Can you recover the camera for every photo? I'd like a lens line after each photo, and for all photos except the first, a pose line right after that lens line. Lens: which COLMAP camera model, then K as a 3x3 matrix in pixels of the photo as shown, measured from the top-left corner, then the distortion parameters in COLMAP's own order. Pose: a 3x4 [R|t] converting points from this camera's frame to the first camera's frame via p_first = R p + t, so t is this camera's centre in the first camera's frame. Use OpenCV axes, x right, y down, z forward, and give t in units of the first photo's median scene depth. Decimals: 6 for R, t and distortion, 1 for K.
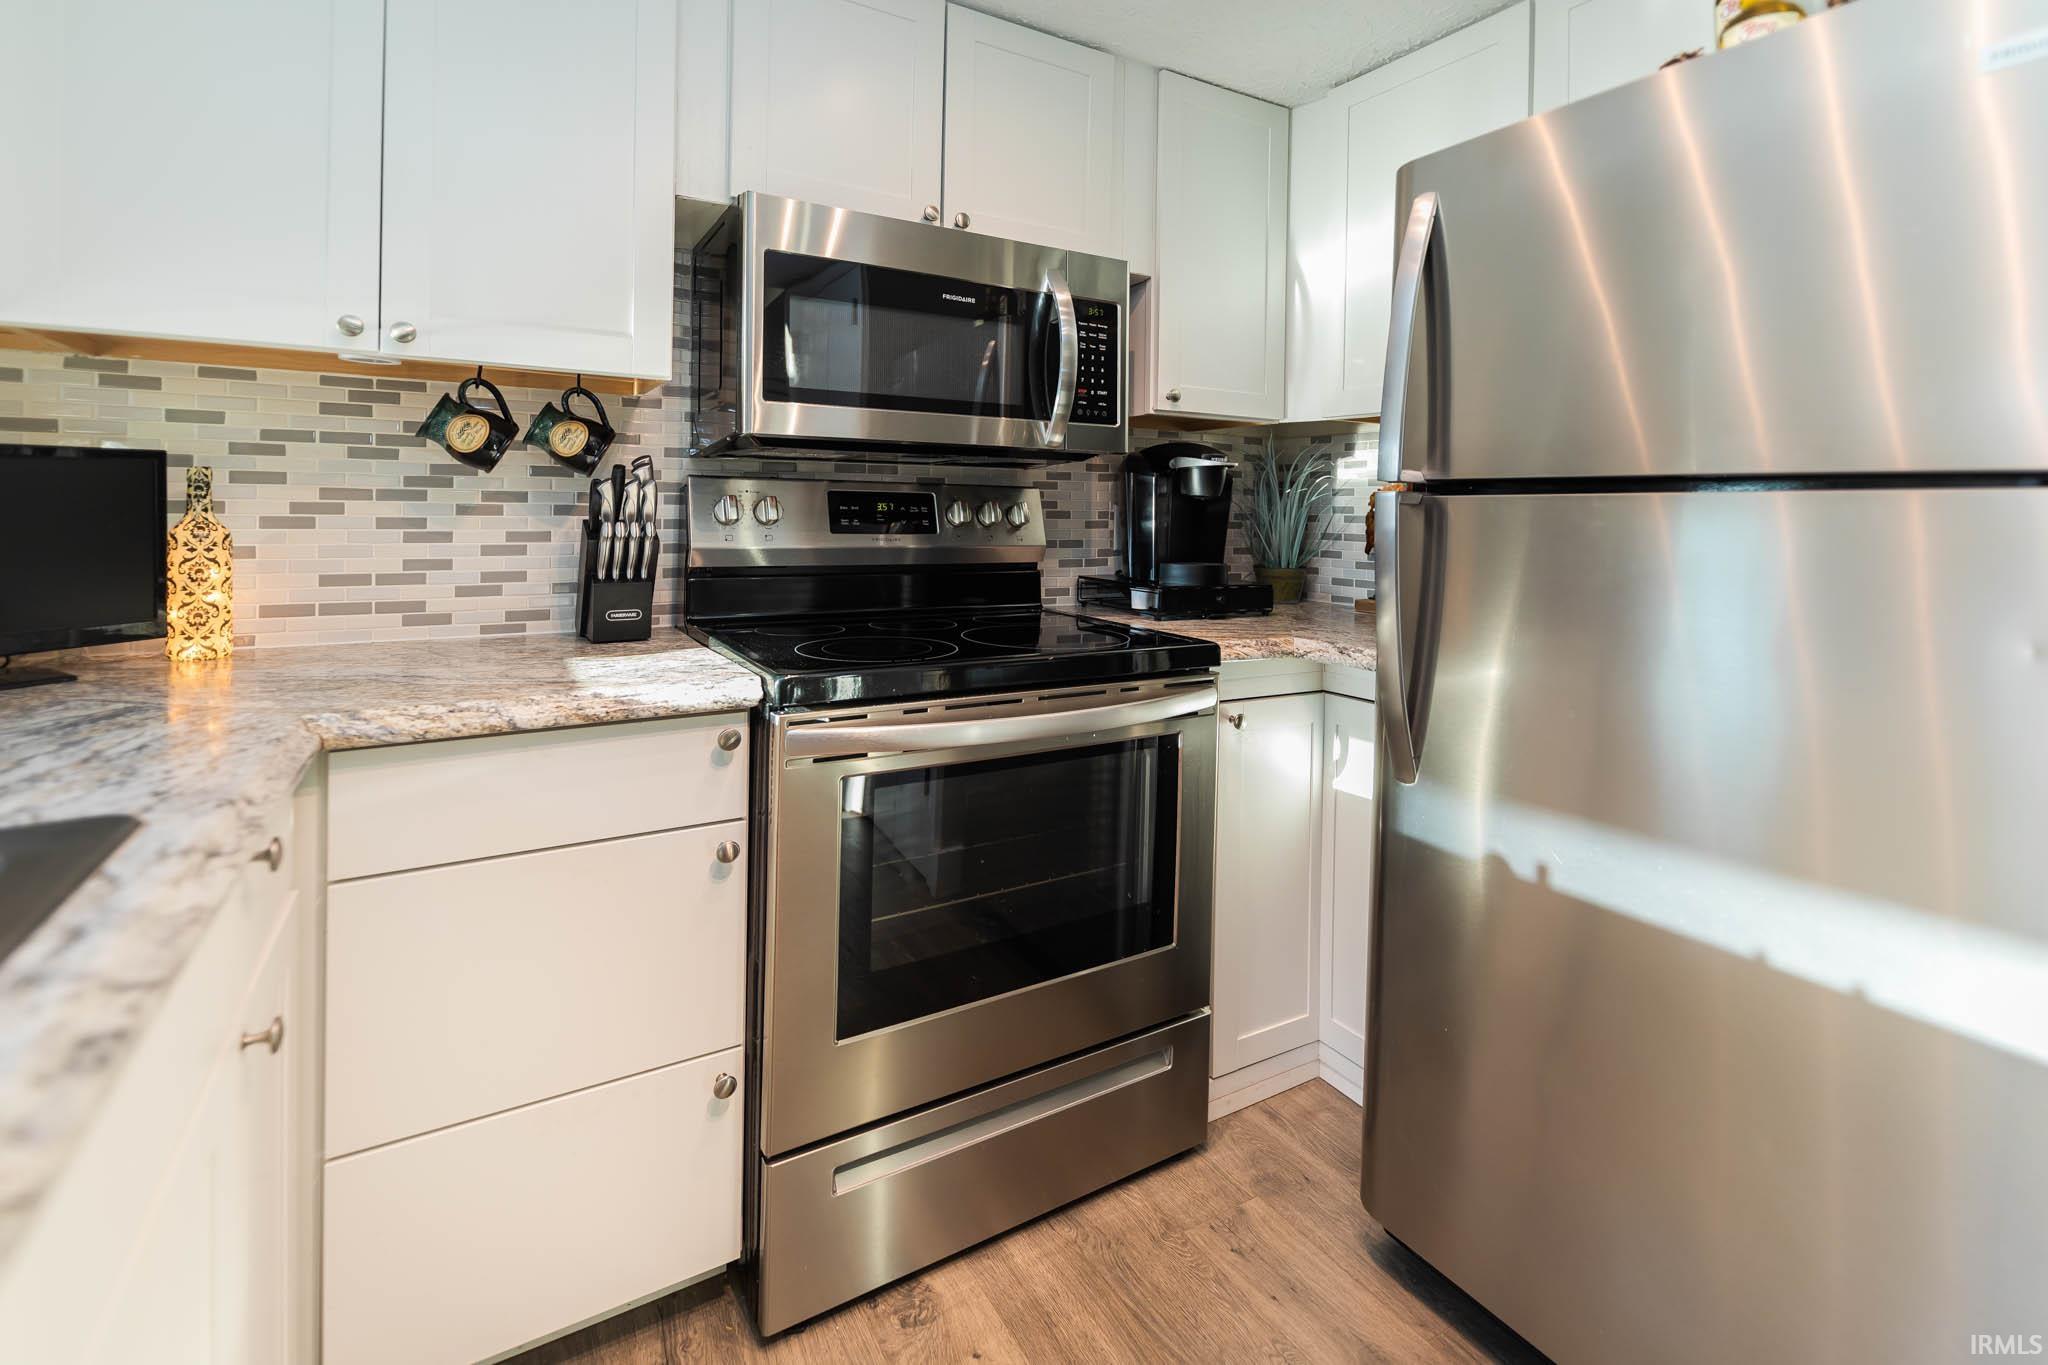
lens RADIAL K [[876.7, 0, 1021.1], [0, 876.7, 514.6], [0, 0, 1]] dist [0.000179, -0.000005]
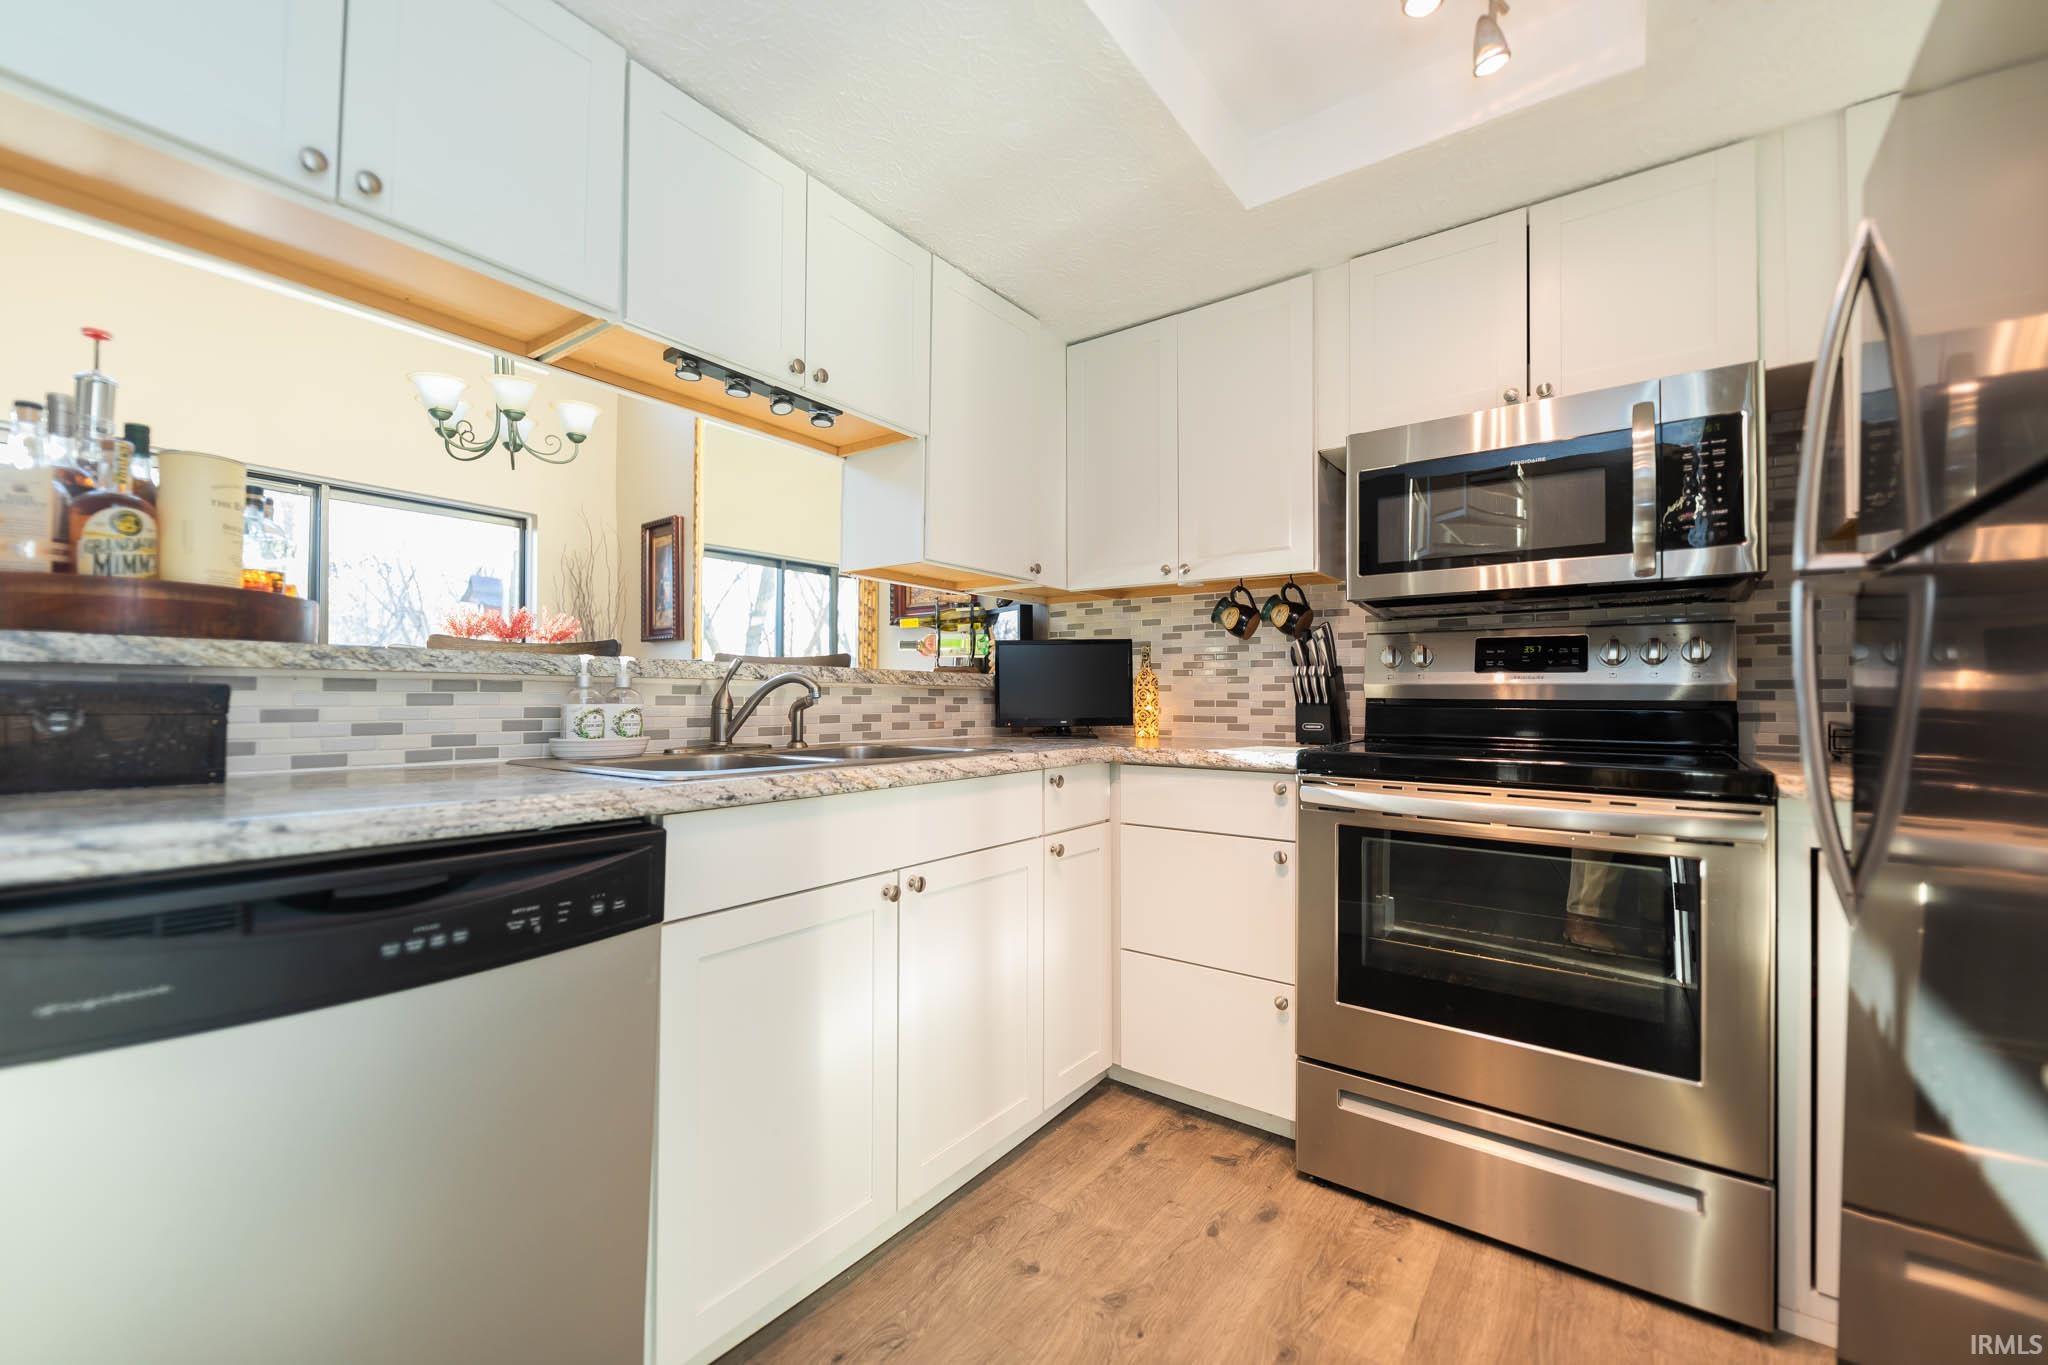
lens RADIAL K [[834.7, 0, 1024.0], [0, 834.7, 682.5], [0, 0, 1]] dist [0.000955, 0.000028]
pose [[0.383871, -0.024389, -0.923064, 0.734471], [-0.002006, 0.999627, -0.027246, 0.081345], [0.923384, 0.012311, 0.383679, -0.031809]]
